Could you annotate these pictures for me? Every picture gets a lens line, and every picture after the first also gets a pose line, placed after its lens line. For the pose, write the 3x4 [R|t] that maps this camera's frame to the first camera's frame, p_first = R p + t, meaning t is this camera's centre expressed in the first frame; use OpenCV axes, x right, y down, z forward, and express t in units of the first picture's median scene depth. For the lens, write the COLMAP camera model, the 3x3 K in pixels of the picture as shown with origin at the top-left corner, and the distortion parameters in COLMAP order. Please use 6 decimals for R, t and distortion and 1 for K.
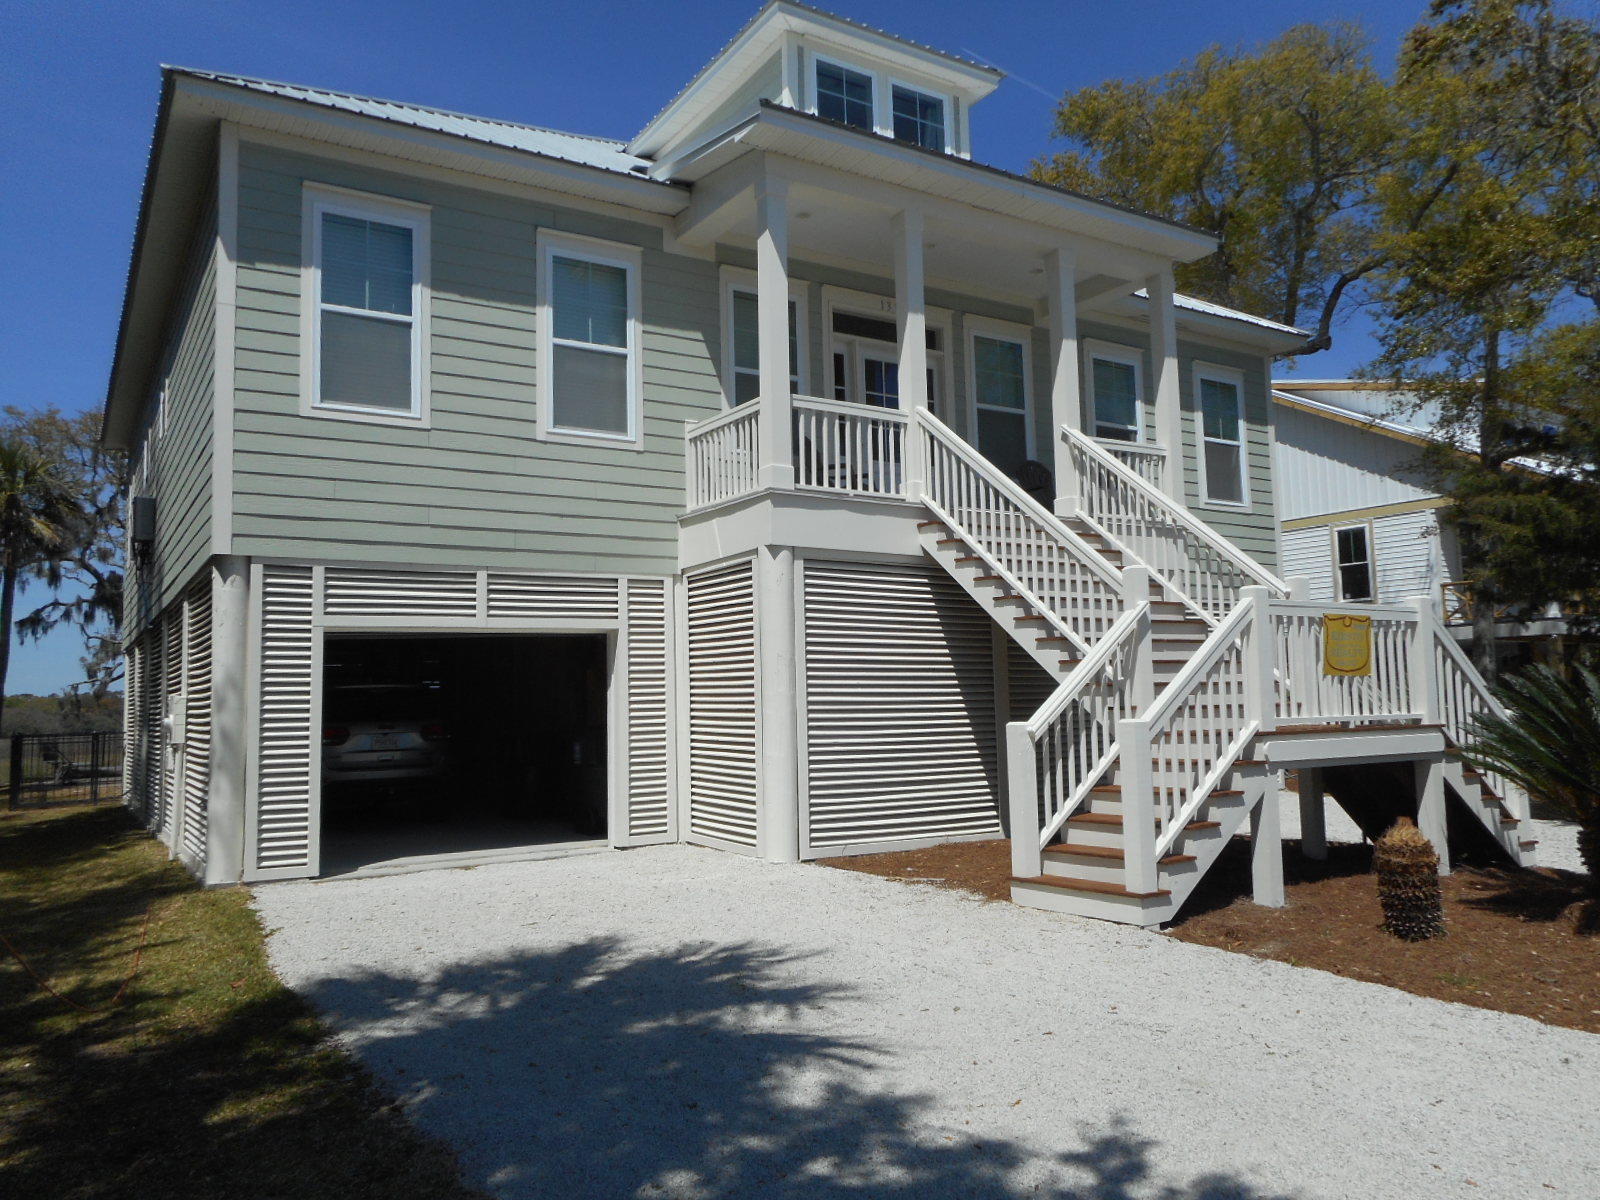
lens RADIAL K [[1201.0, 0, 800.0], [0, 1201.0, 600.0], [0, 0, 1]] dist [0.001303, -0.005751]
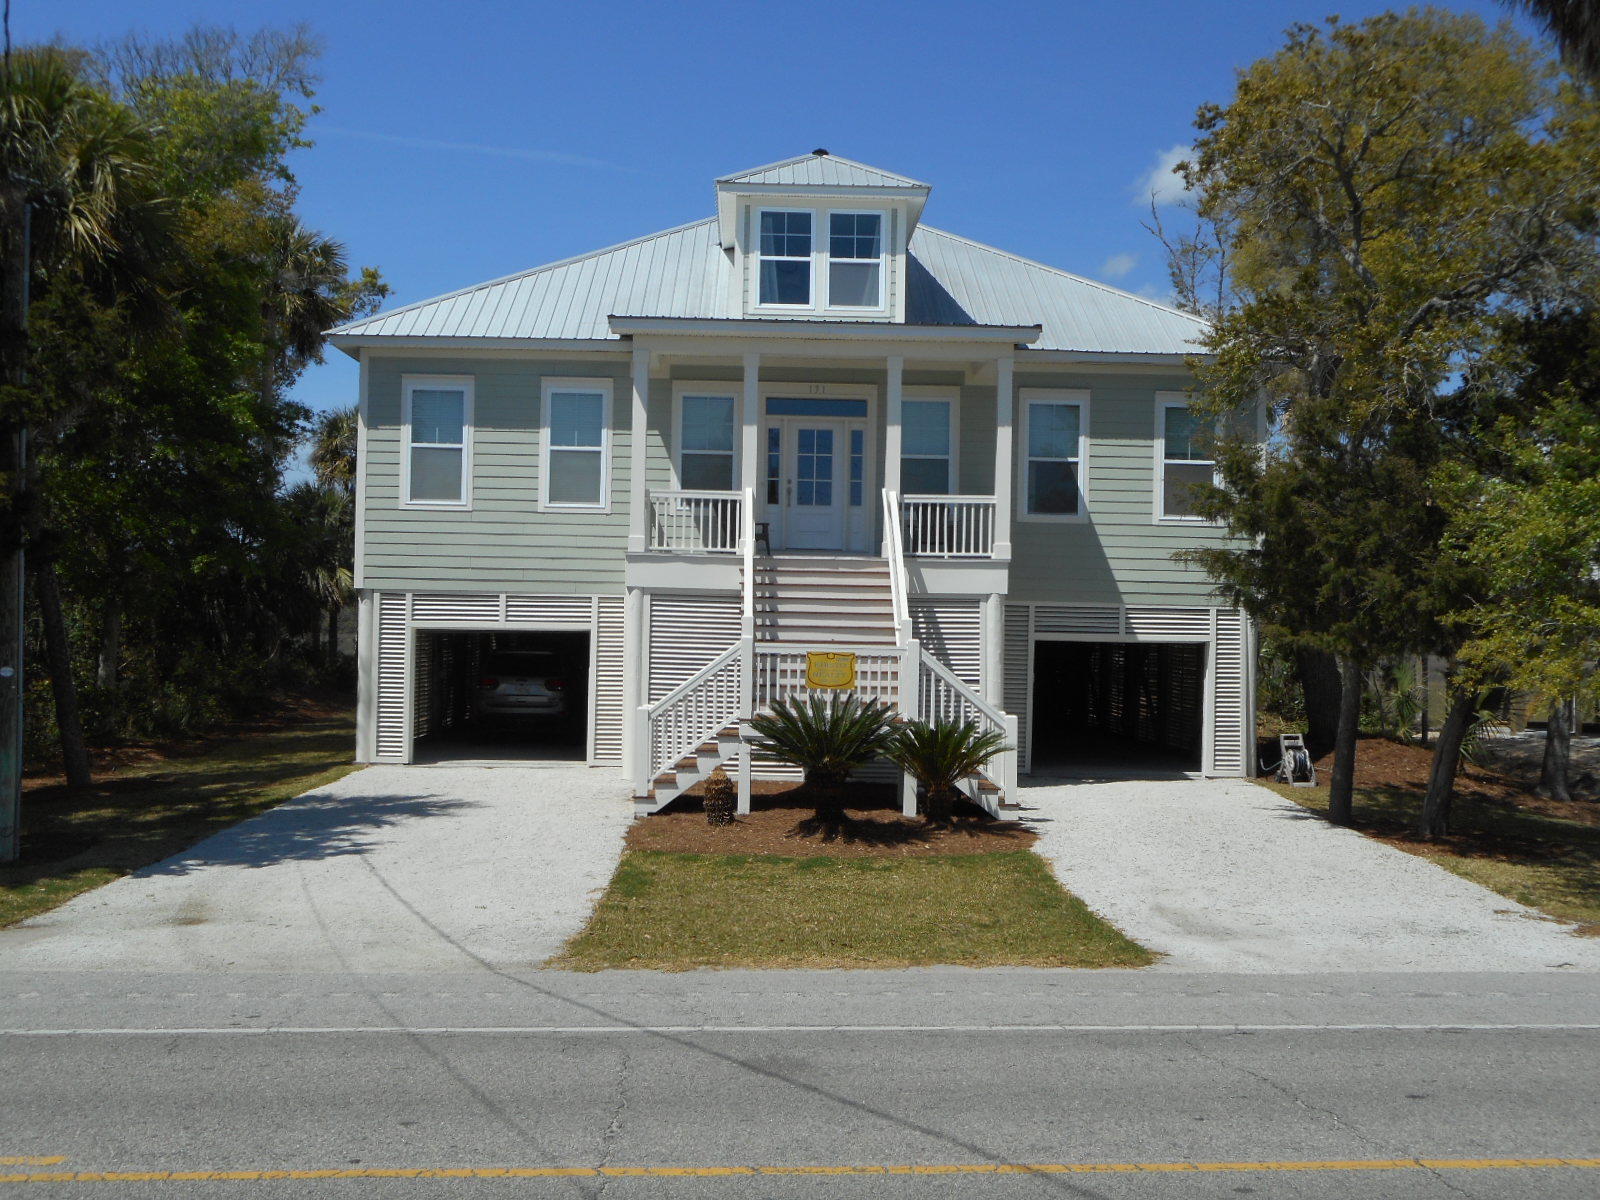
lens RADIAL K [[1666.9, 0, 800.0], [0, 1666.9, 600.0], [0, 0, 1]] dist [-0.086858, 0.005478]
pose [[0.876723, 0.031673, -0.479951, 1.207676], [0.001605, 0.997631, 0.068768, -0.174043], [0.480993, -0.061061, 0.874596, -0.823110]]
